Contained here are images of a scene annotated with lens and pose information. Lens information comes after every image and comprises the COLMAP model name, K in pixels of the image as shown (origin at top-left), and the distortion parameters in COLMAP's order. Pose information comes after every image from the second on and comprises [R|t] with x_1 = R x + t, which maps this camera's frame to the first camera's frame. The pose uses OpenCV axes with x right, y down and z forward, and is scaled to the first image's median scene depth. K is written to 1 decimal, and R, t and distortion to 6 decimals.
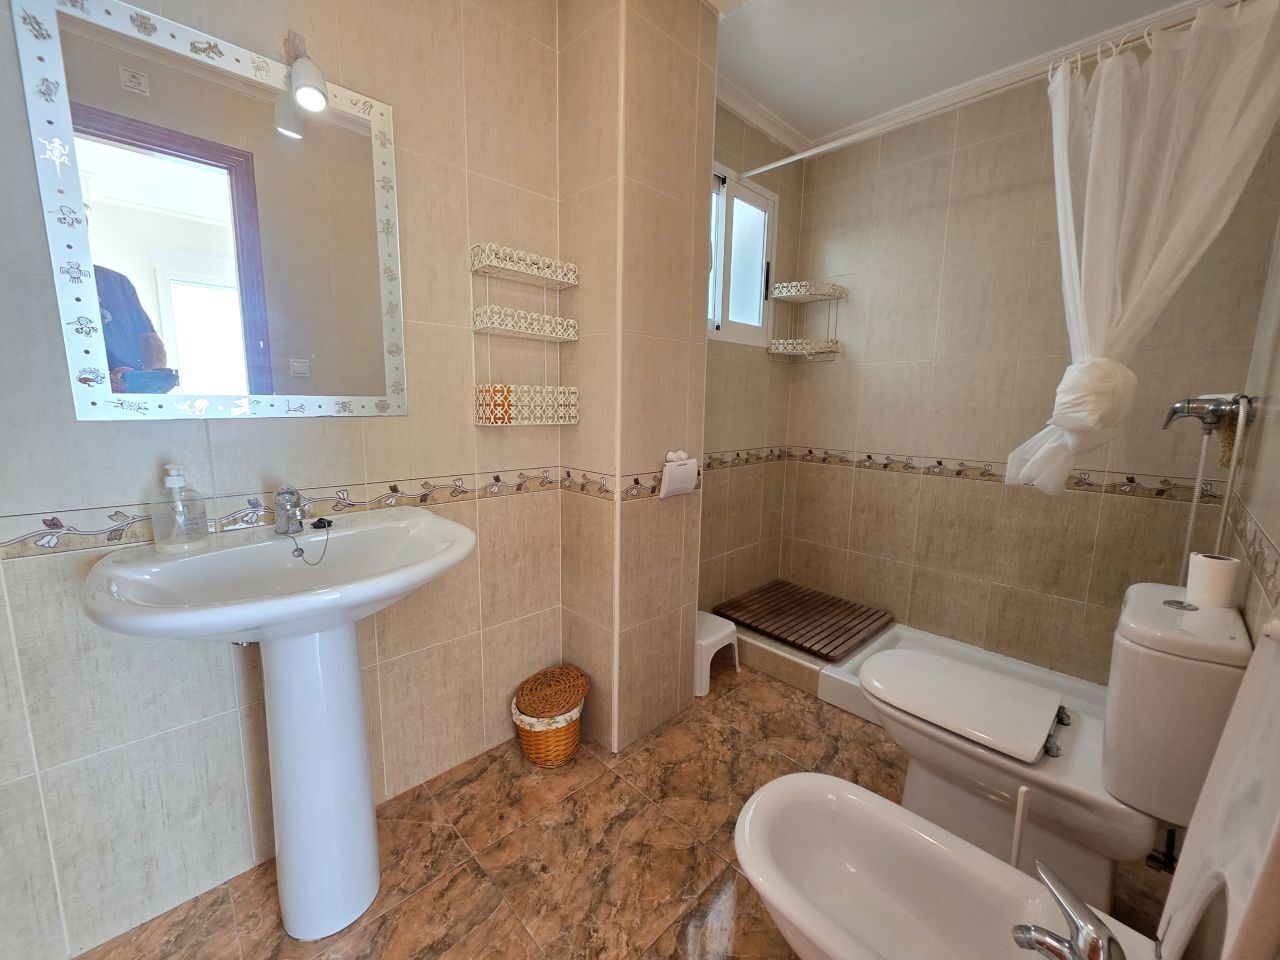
lens RADIAL K [[508.3, 0, 637.2], [0, 508.3, 480.1], [0, 0, 1]] dist [0.001728, 0.000071]
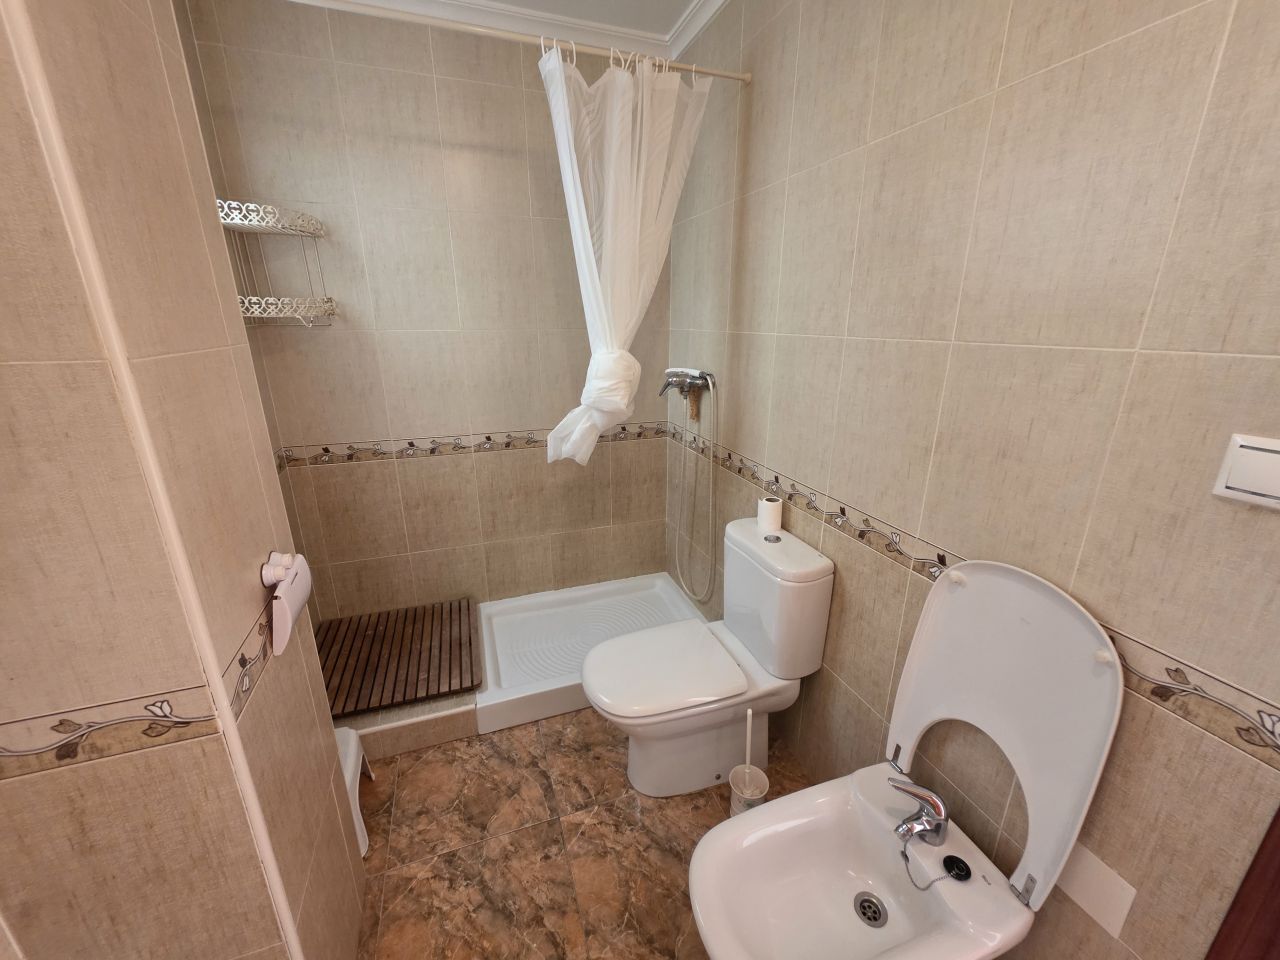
lens RADIAL K [[508.3, 0, 637.2], [0, 508.3, 480.1], [0, 0, 1]] dist [0.001728, 0.000071]
pose [[0.409093, -0.291959, 0.864525, -0.158964], [0.147017, 0.956143, 0.253331, -0.168949], [-0.900571, 0.023464, 0.434074, 0.339441]]
